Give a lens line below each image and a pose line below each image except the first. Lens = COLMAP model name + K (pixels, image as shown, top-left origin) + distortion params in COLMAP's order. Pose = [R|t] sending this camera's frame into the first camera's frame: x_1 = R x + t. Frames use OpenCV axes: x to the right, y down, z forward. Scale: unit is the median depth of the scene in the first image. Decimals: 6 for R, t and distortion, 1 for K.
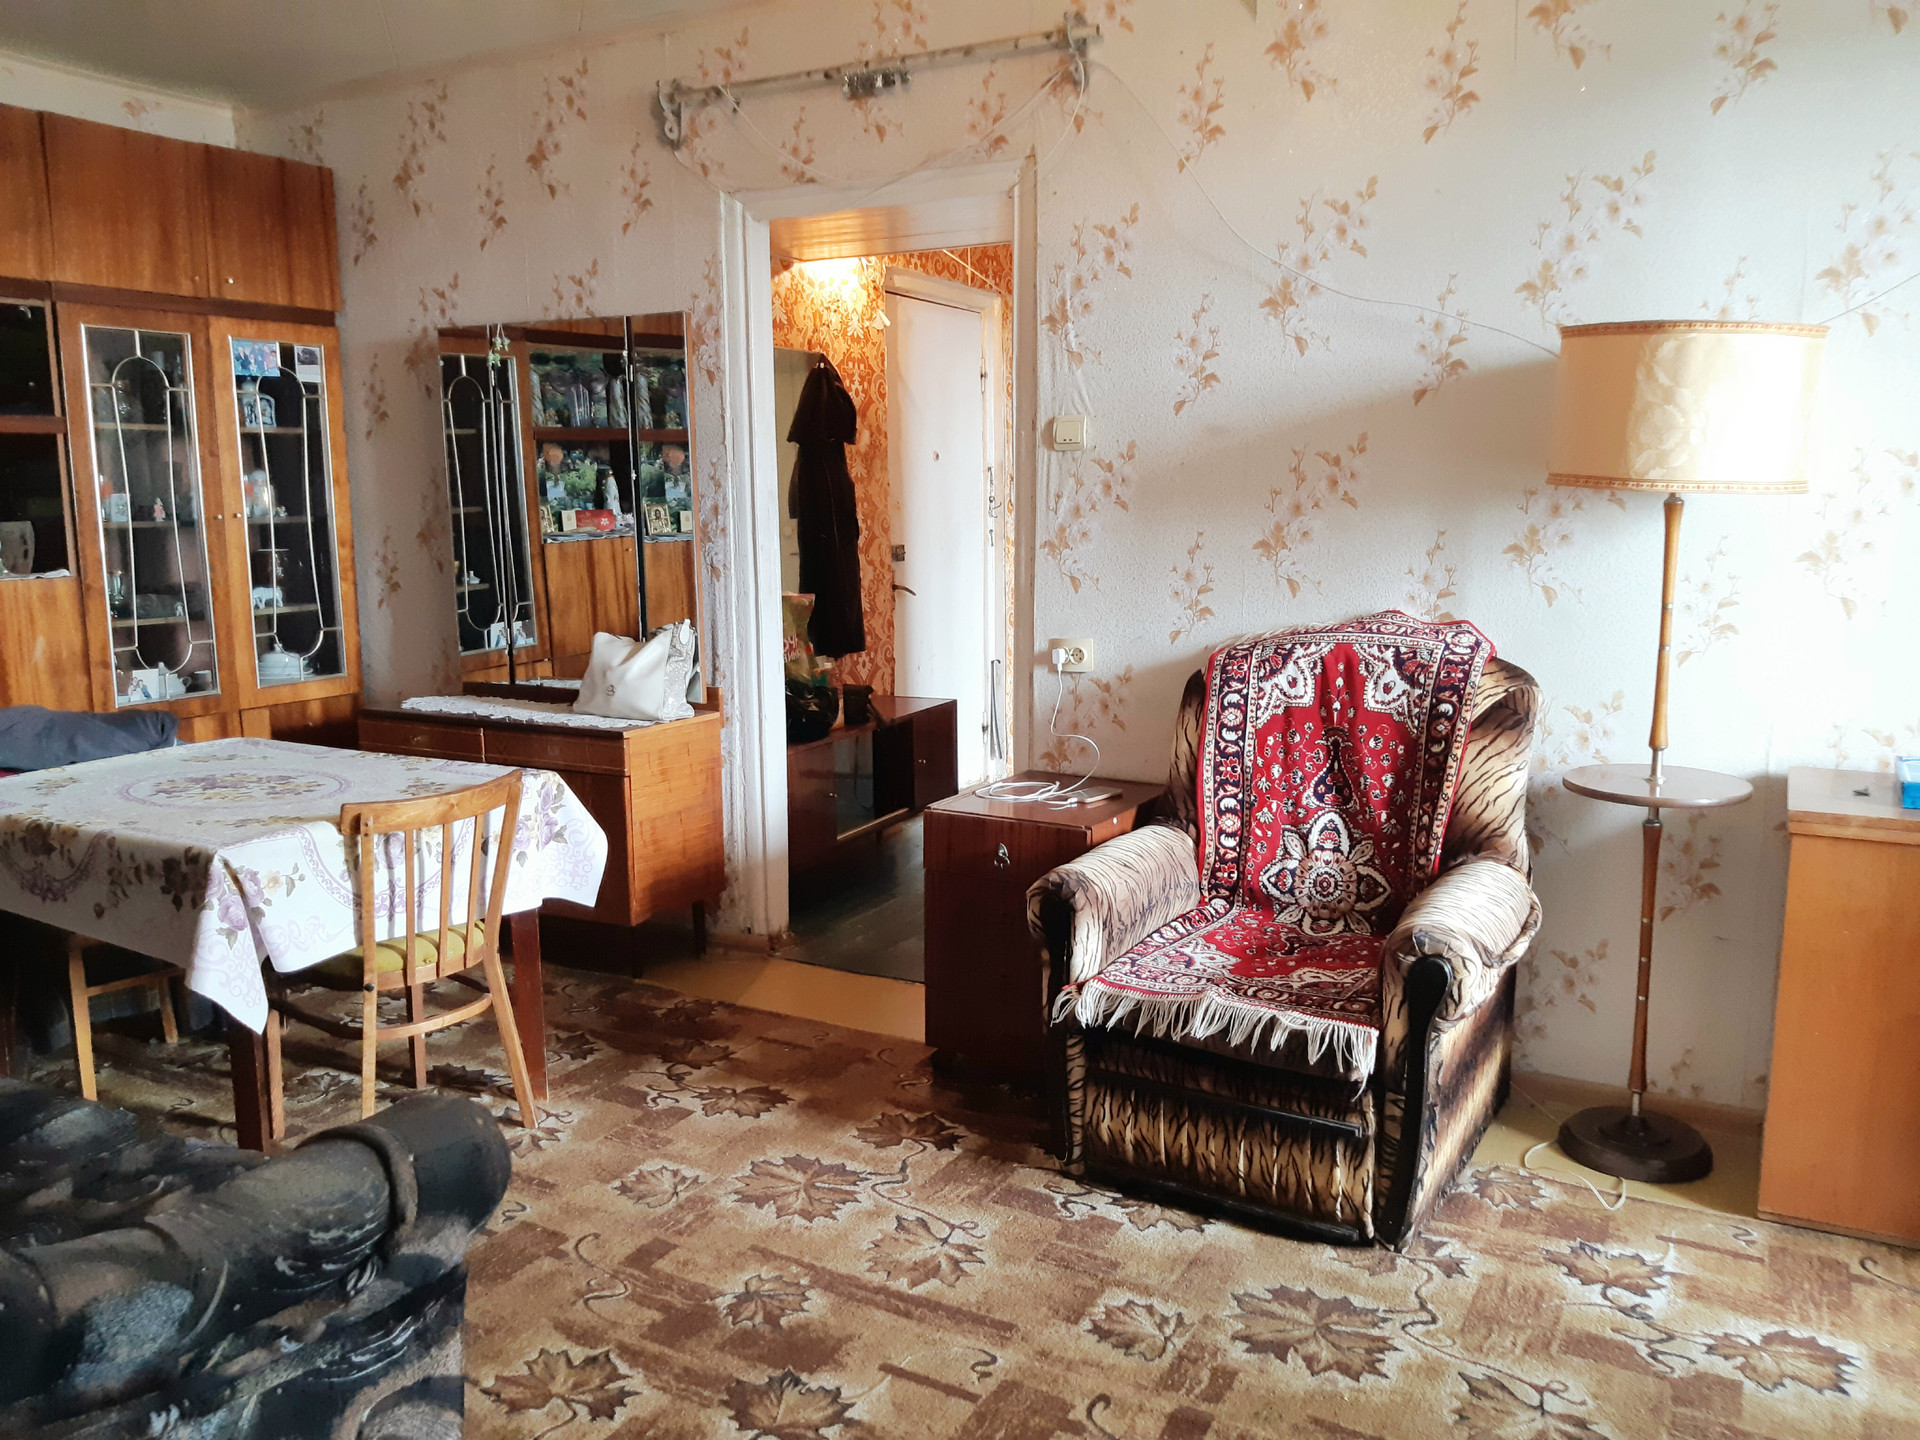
lens RADIAL K [[1449.5, 0, 958.6], [0, 1449.5, 716.5], [0, 0, 1]] dist [0.004056, 0.000540]
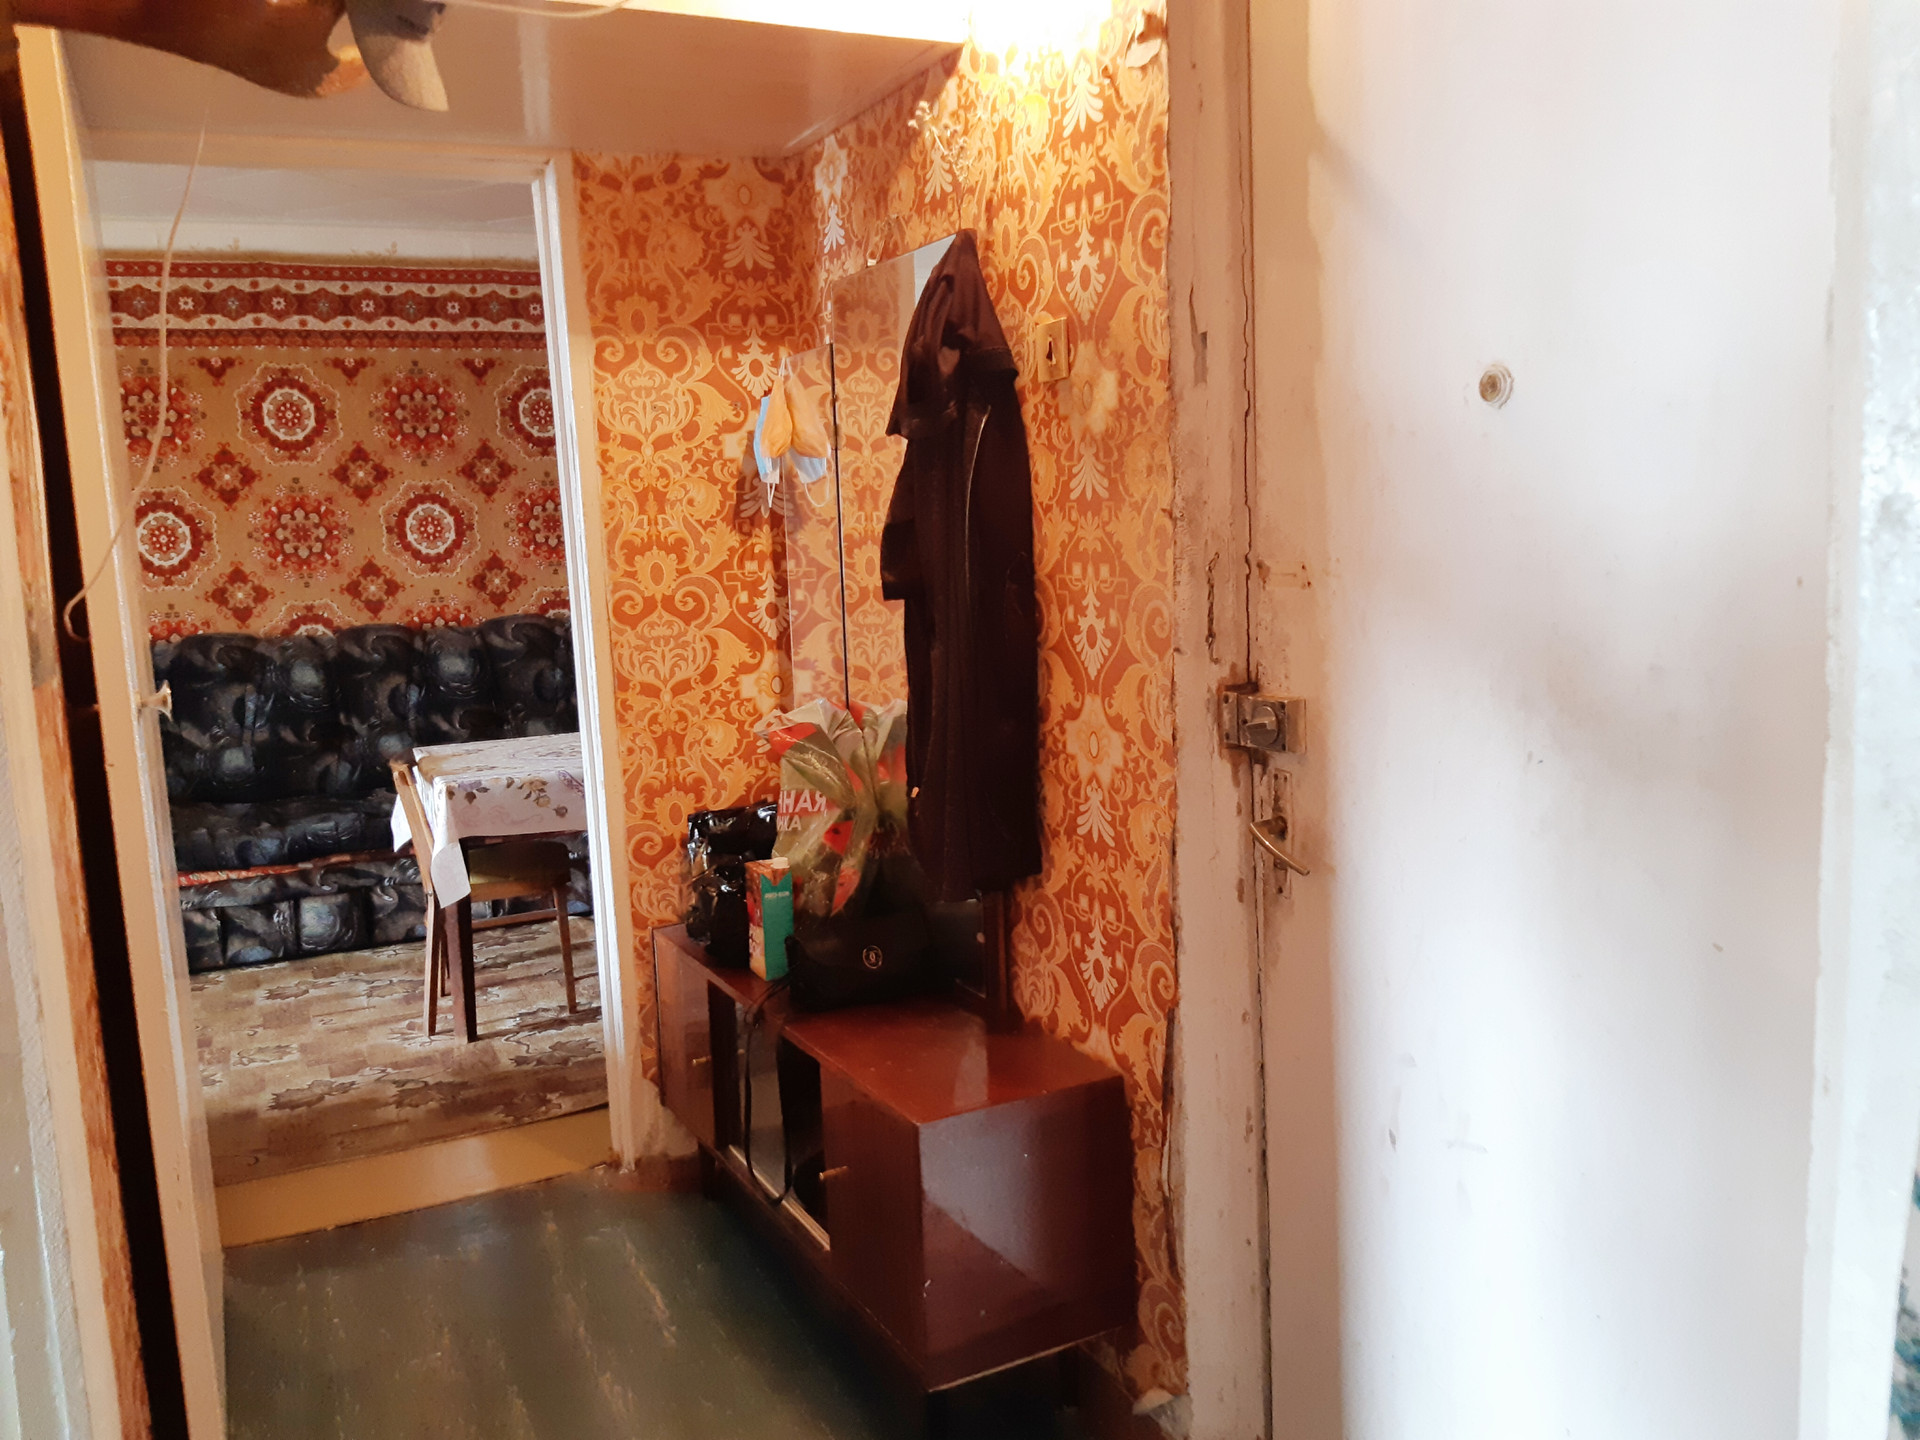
lens RADIAL K [[1449.5, 0, 960.5], [0, 1449.5, 721.0], [0, 0, 1]] dist [0.004056, 0.000540]
pose [[-0.557697, 0.139072, -0.818311, 0.445366], [-0.086932, 0.970656, 0.224209, -0.310286], [0.825480, 0.196178, -0.529242, 1.929562]]
